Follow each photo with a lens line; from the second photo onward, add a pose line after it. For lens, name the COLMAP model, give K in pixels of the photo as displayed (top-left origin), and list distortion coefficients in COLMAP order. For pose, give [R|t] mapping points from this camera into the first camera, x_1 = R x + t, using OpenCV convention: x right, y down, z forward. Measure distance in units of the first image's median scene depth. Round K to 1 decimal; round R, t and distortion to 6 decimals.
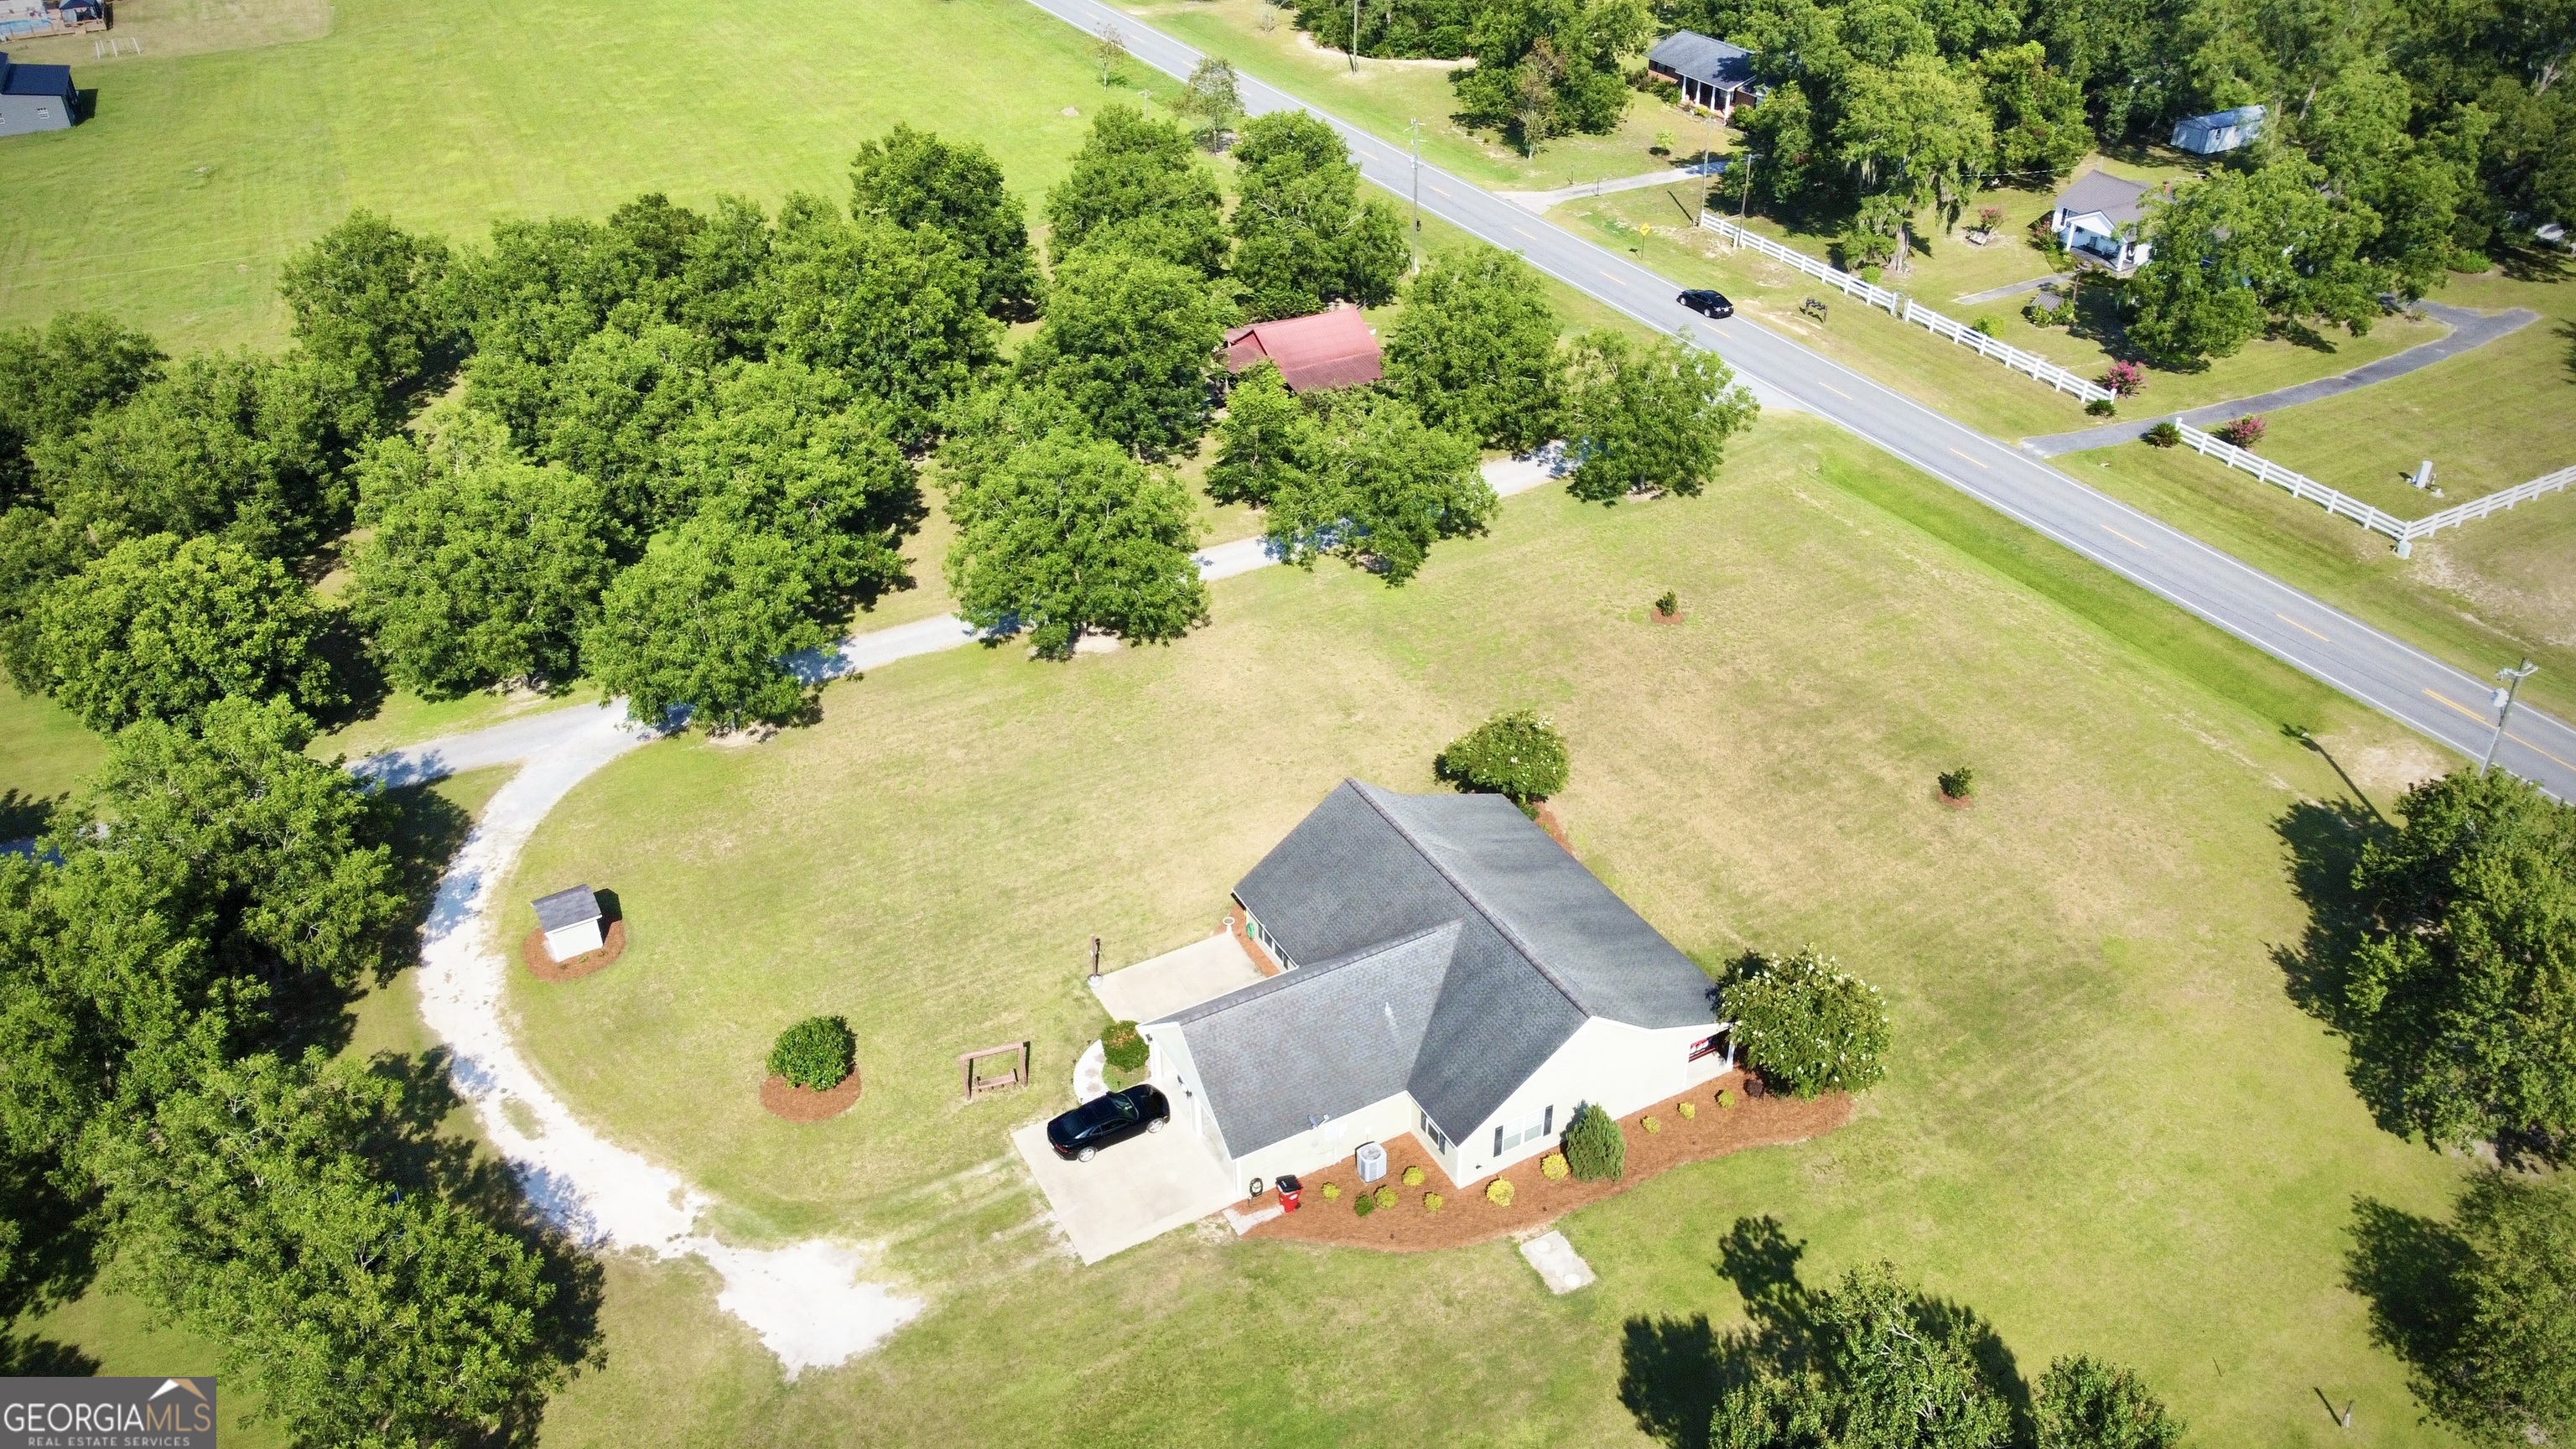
lens RADIAL K [[1963.1, 0, 1263.3], [0, 1963.1, 731.8], [0, 0, 1]] dist [-0.000137, -0.002669]
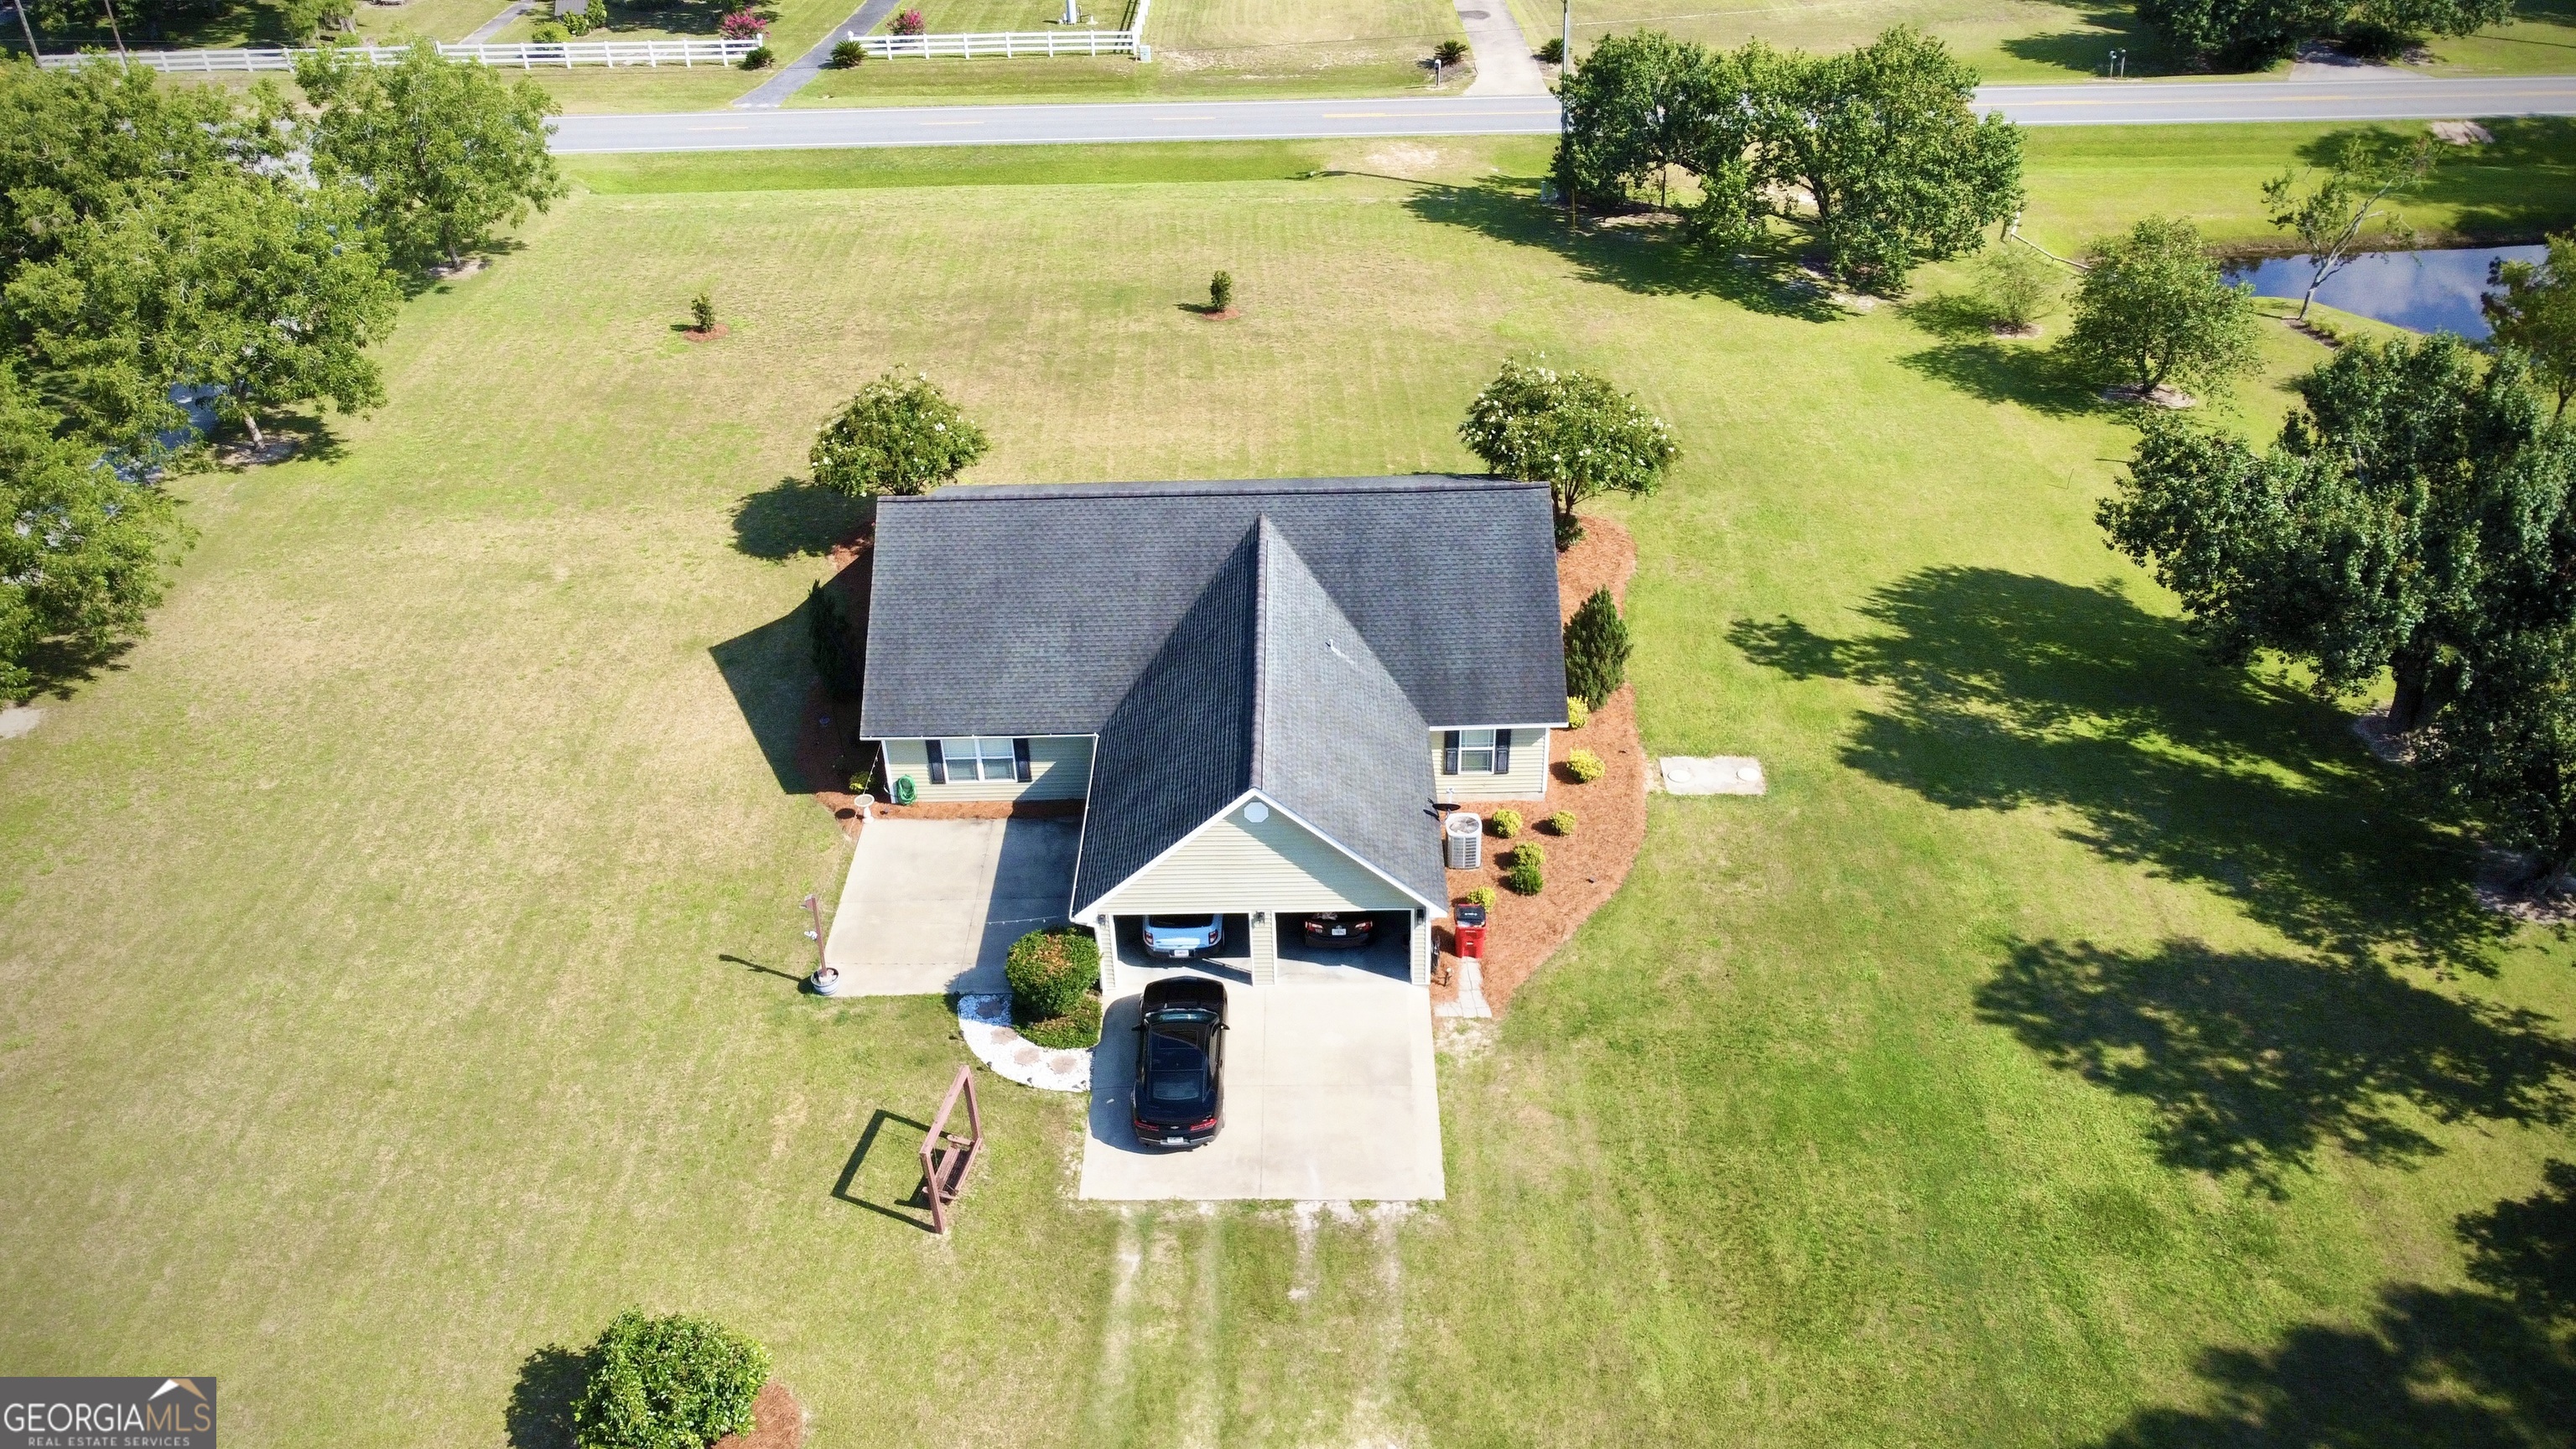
lens RADIAL K [[1963.1, 0, 1284.6], [0, 1963.1, 719.1], [0, 0, 1]] dist [-0.000137, -0.002669]
pose [[0.479017, -0.475273, 0.738010, -0.416132], [0.493325, 0.841169, 0.221507, 0.008316], [-0.726067, 0.257973, 0.637398, 0.577878]]
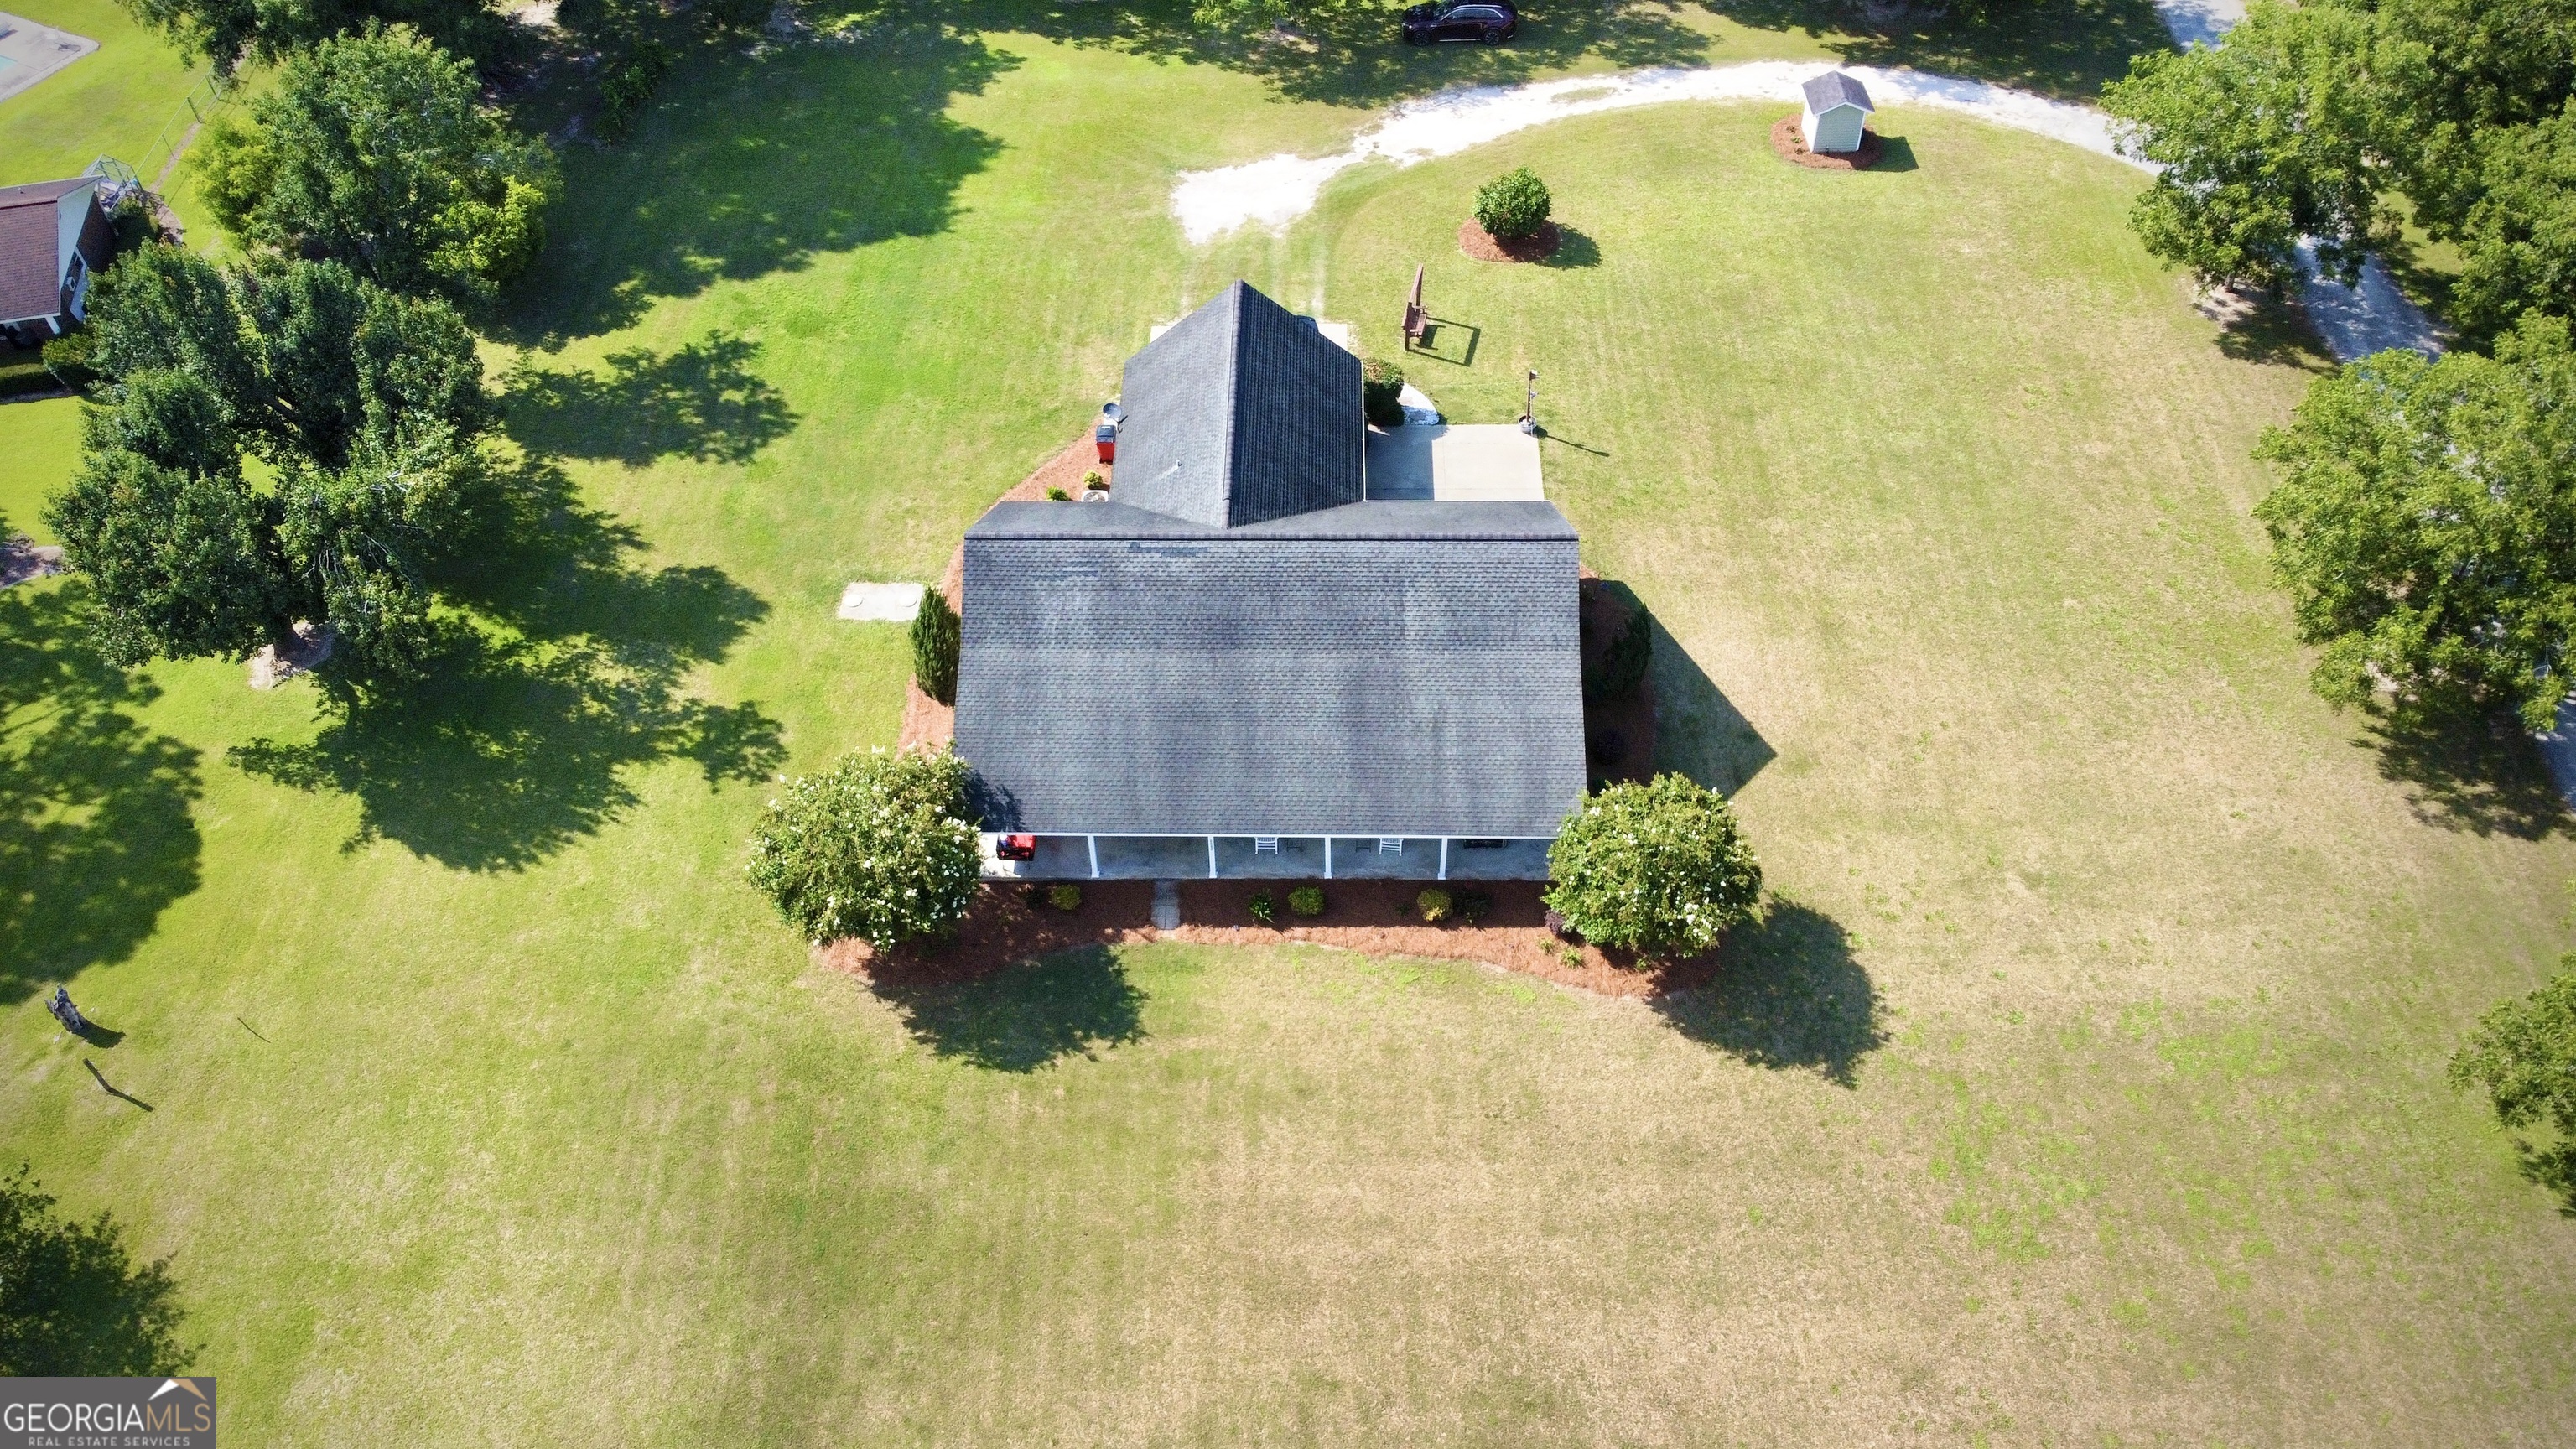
lens RADIAL K [[1963.1, 0, 1308.4], [0, 1963.1, 736.7], [0, 0, 1]] dist [-0.000137, -0.002669]
pose [[-0.484374, 0.665060, -0.568399, 0.556905], [-0.453756, 0.364503, 0.813169, -0.492518], [0.747989, 0.651792, 0.125219, 0.971230]]
